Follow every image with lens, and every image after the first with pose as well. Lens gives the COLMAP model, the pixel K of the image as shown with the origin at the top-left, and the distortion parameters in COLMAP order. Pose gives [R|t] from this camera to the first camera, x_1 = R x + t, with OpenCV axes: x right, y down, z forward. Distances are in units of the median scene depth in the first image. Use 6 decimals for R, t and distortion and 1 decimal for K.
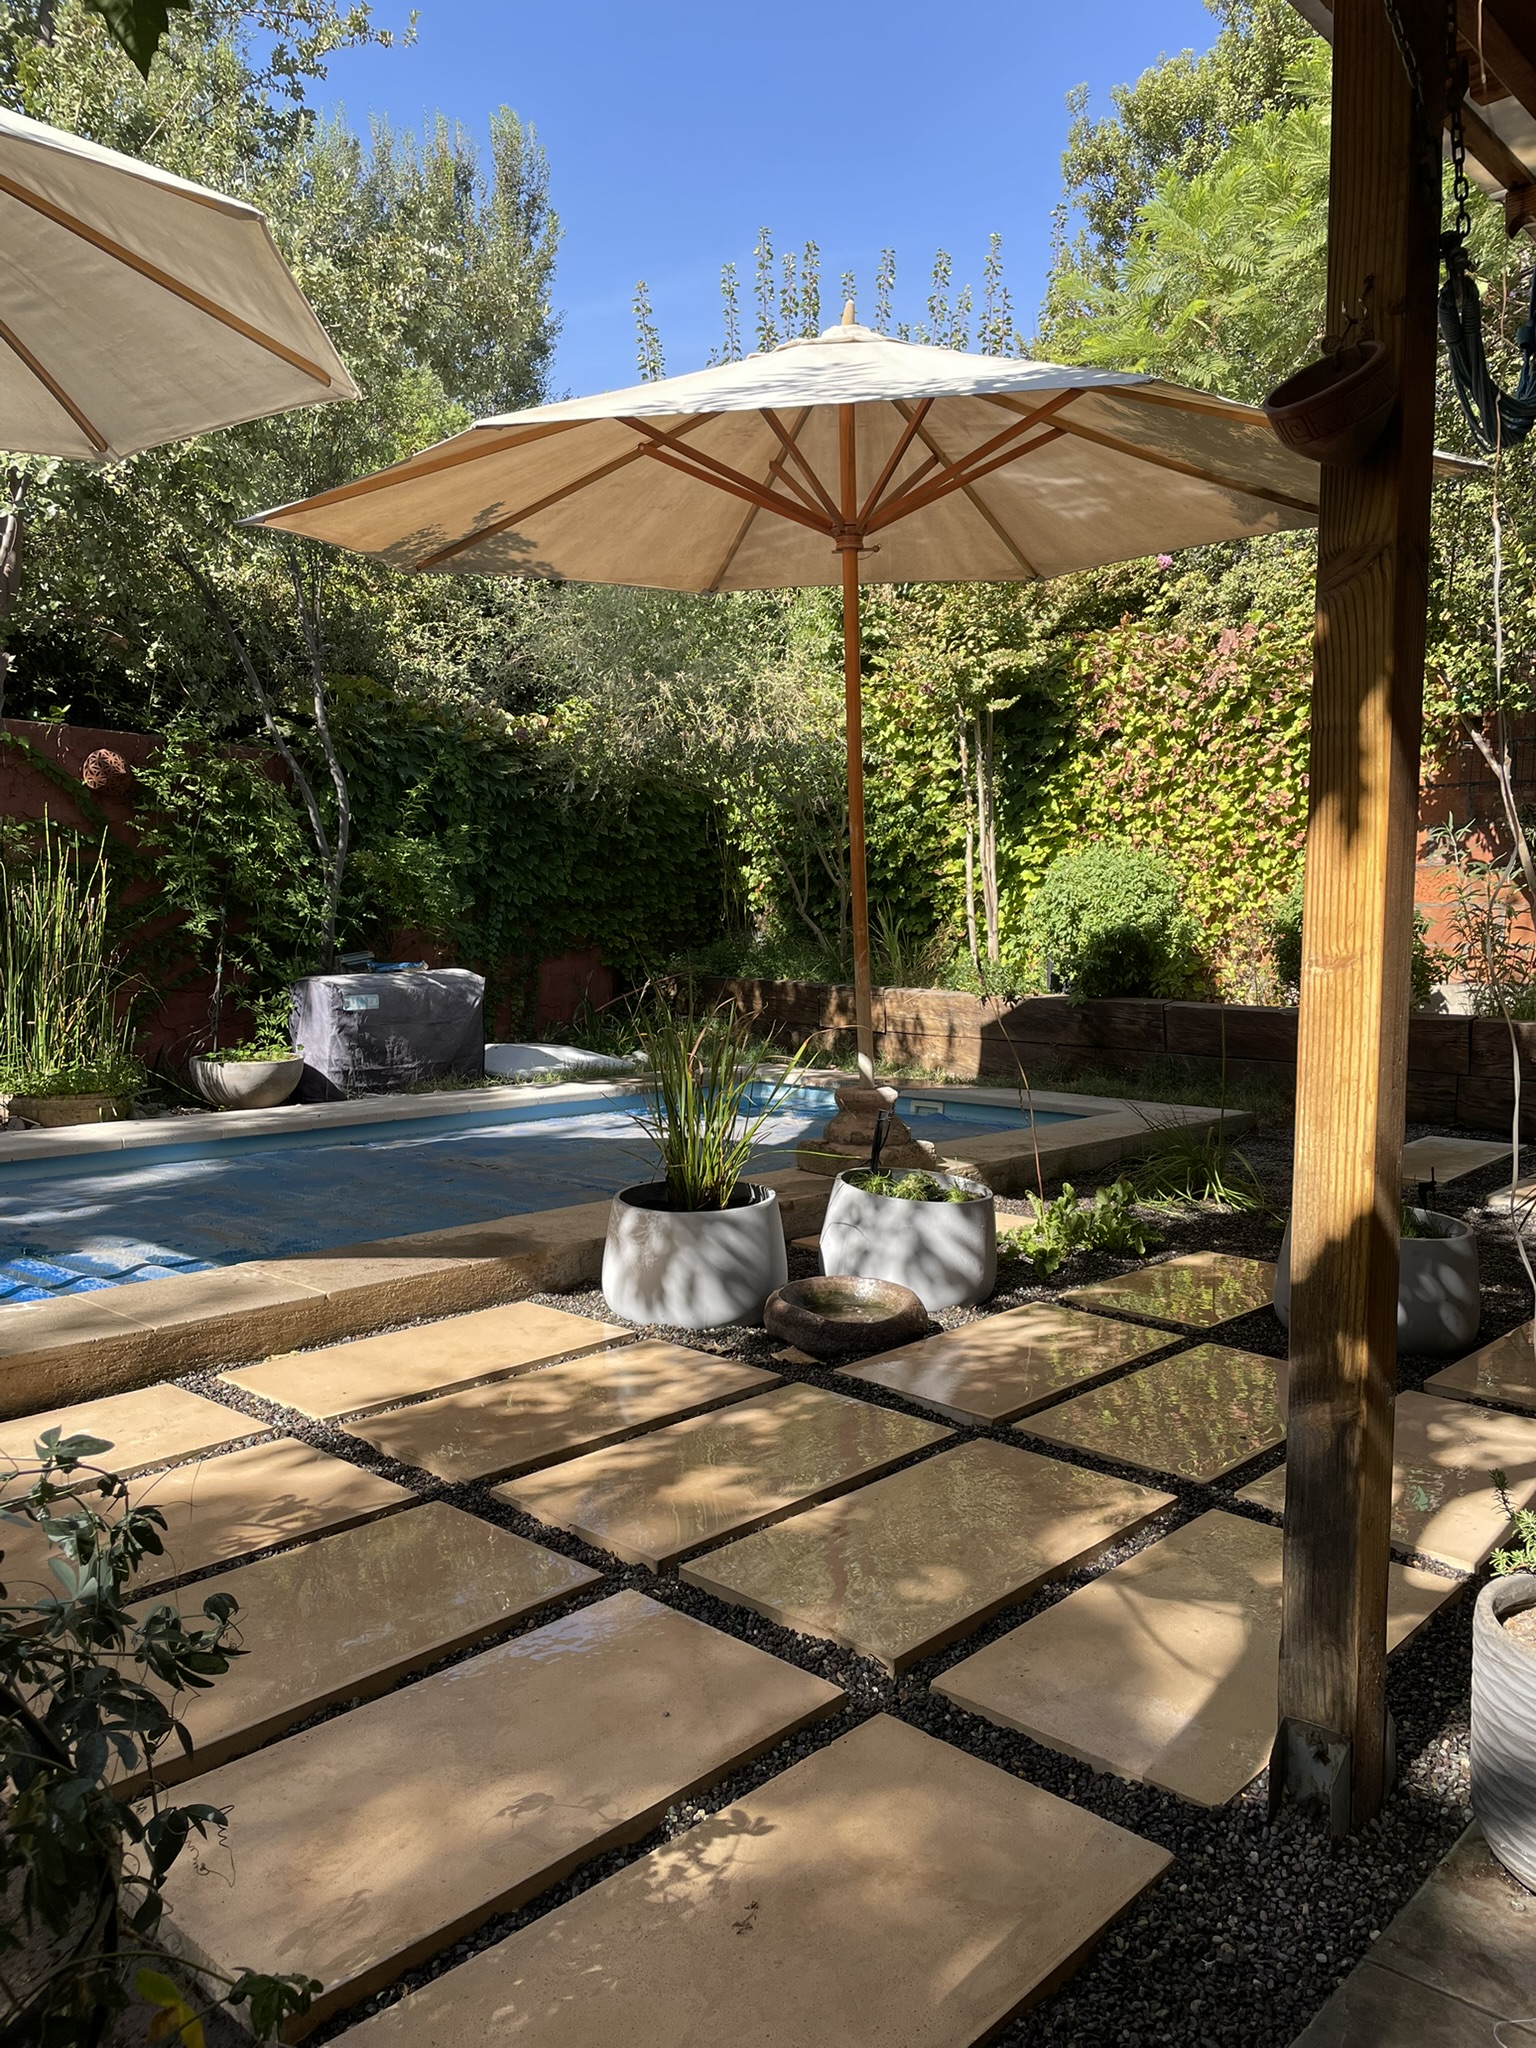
lens RADIAL K [[1534.9, 0, 771.9], [0, 1534.9, 993.2], [0, 0, 1]] dist [0.168815, -0.298945]
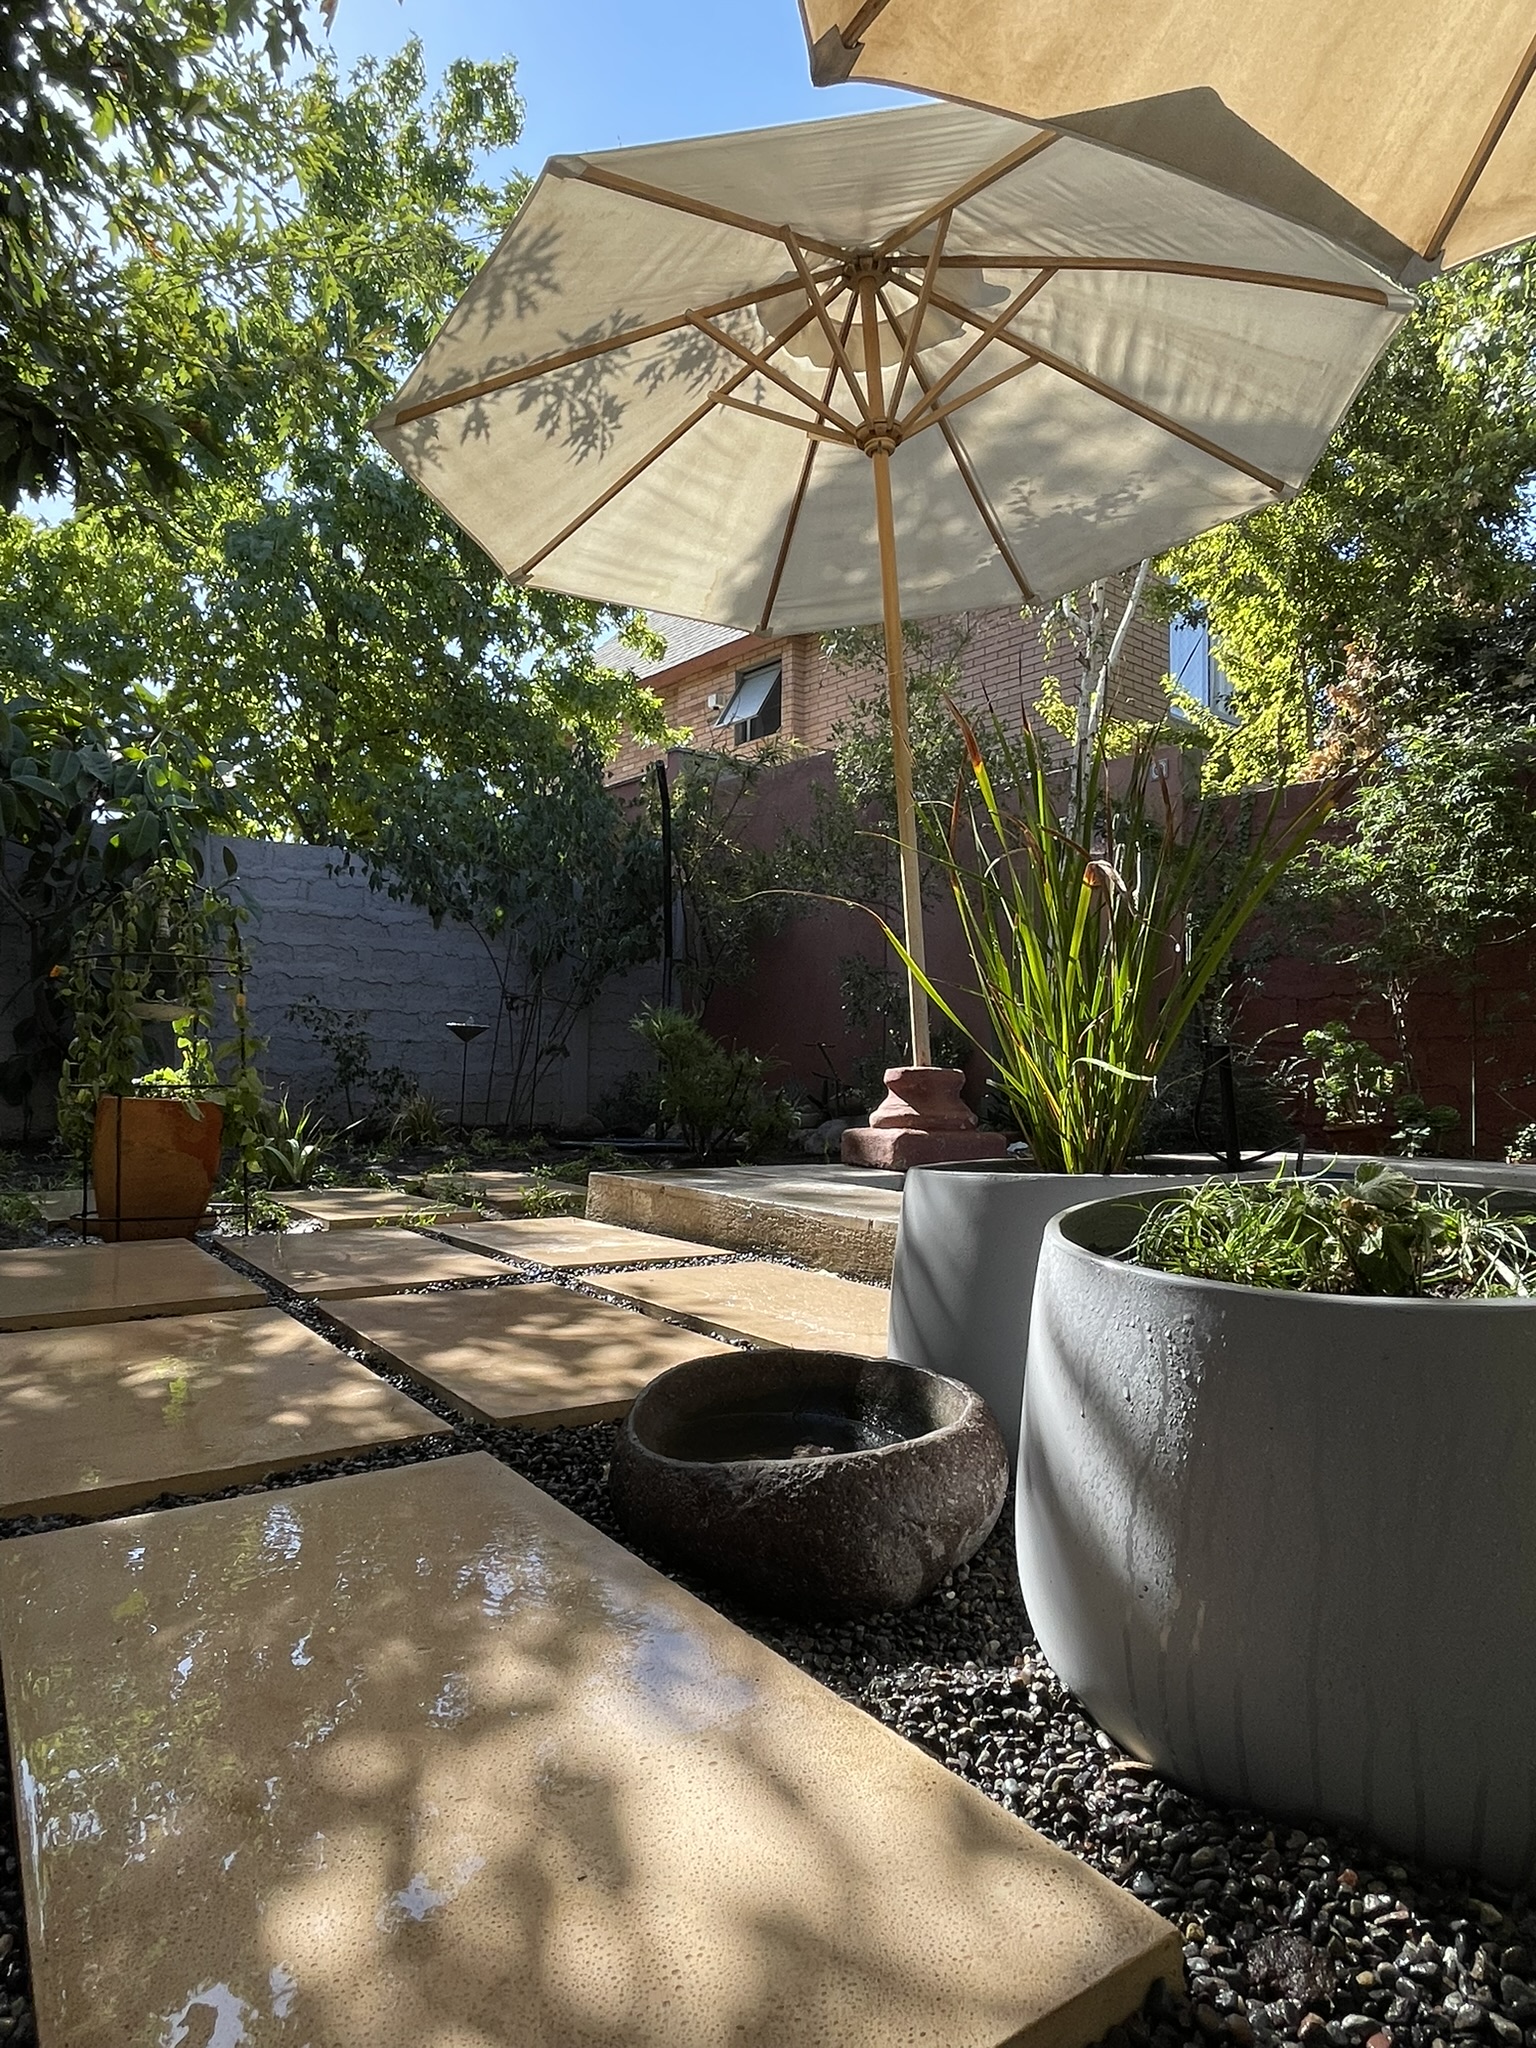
lens RADIAL K [[1231.4, 0, 770.7], [0, 1231.4, 1011.4], [0, 0, 1]] dist [-0.004533, -0.001794]
pose [[-0.226301, -0.074929, -0.971171, 0.388601], [-0.077182, 0.995281, -0.058805, 0.137928], [0.970995, 0.061650, -0.231017, 1.187461]]
